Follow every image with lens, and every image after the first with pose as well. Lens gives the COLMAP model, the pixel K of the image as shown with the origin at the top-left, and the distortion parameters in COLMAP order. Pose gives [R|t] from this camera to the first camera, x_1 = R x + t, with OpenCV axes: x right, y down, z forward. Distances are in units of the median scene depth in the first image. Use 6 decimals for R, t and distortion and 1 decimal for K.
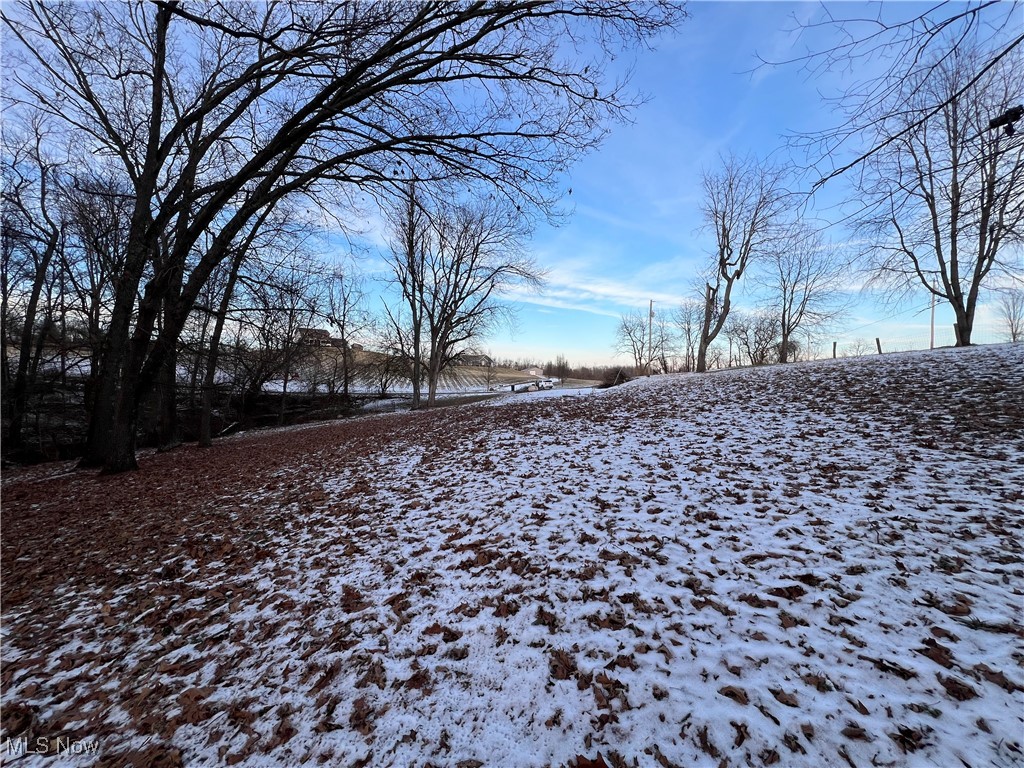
lens RADIAL K [[411.5, 0, 507.0], [0, 411.5, 384.1], [0, 0, 1]] dist [-0.000906, -0.000100]
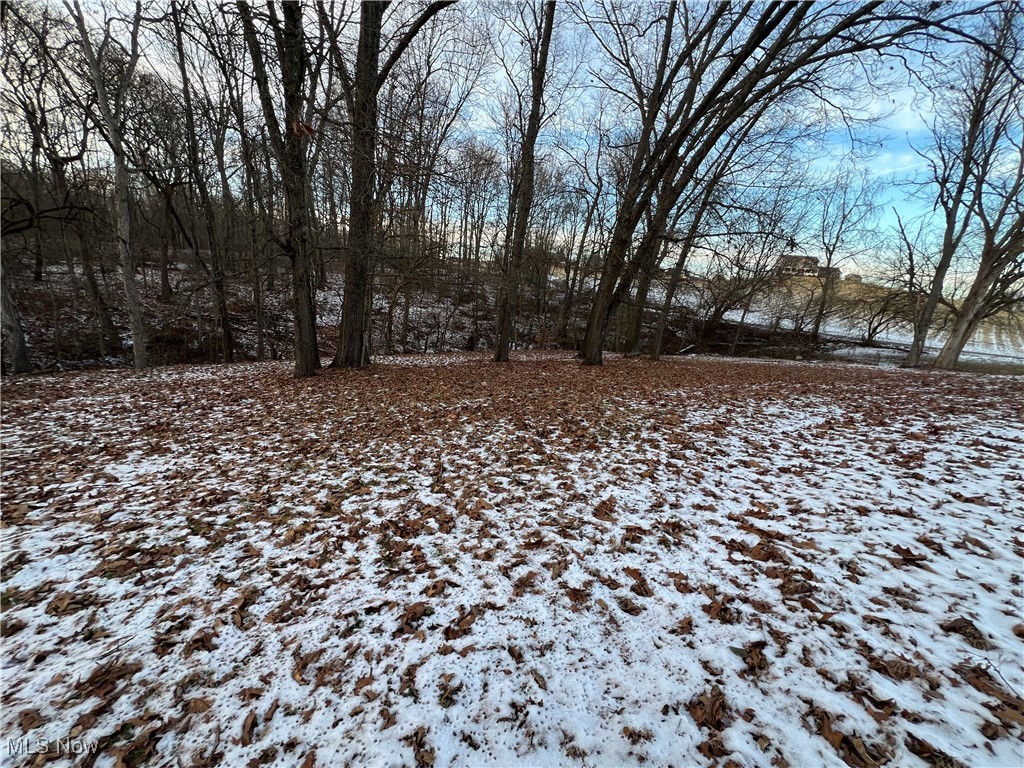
lens RADIAL K [[409.6, 0, 507.6], [0, 409.6, 381.0], [0, 0, 1]] dist [-0.000487, 0.000086]
pose [[0.504631, 0.236667, -0.830263, 0.059275], [-0.100045, 0.971244, 0.216046, -0.001217], [0.857519, -0.025961, 0.513798, 0.046731]]
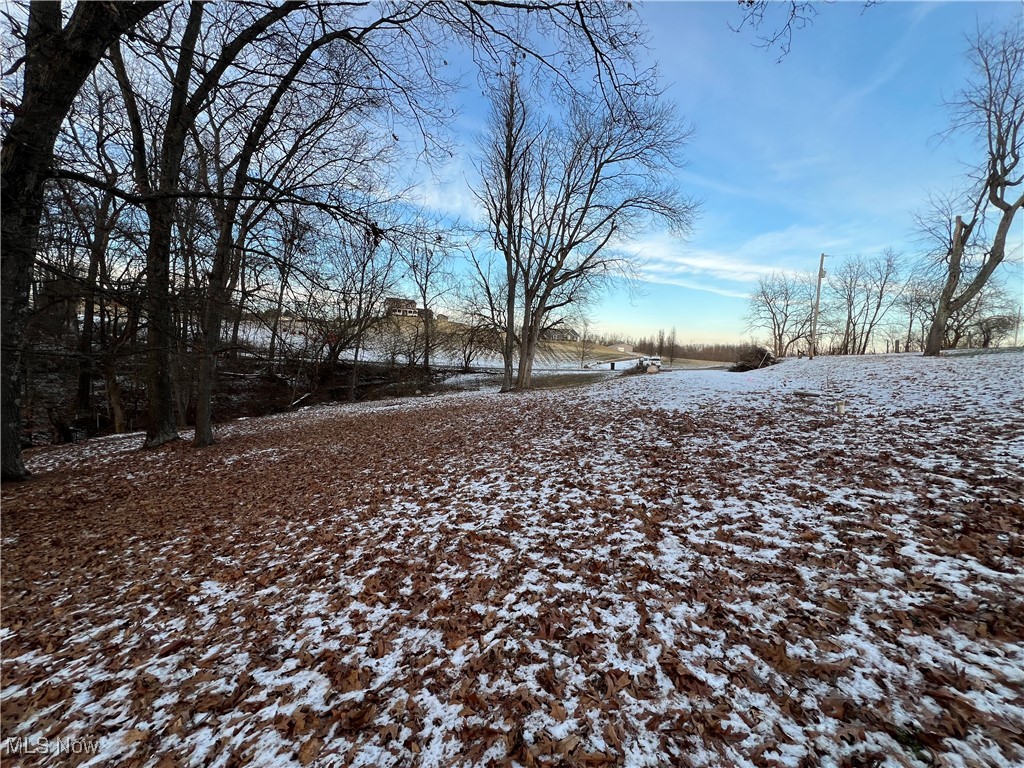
lens RADIAL K [[411.0, 0, 528.7], [0, 411.0, 370.6], [0, 0, 1]] dist [-0.000172, -0.000004]
pose [[0.988943, 0.038977, -0.143084, -0.160187], [-0.035469, 0.999006, 0.026989, 0.006726], [0.143994, -0.021615, 0.989342, 0.548547]]
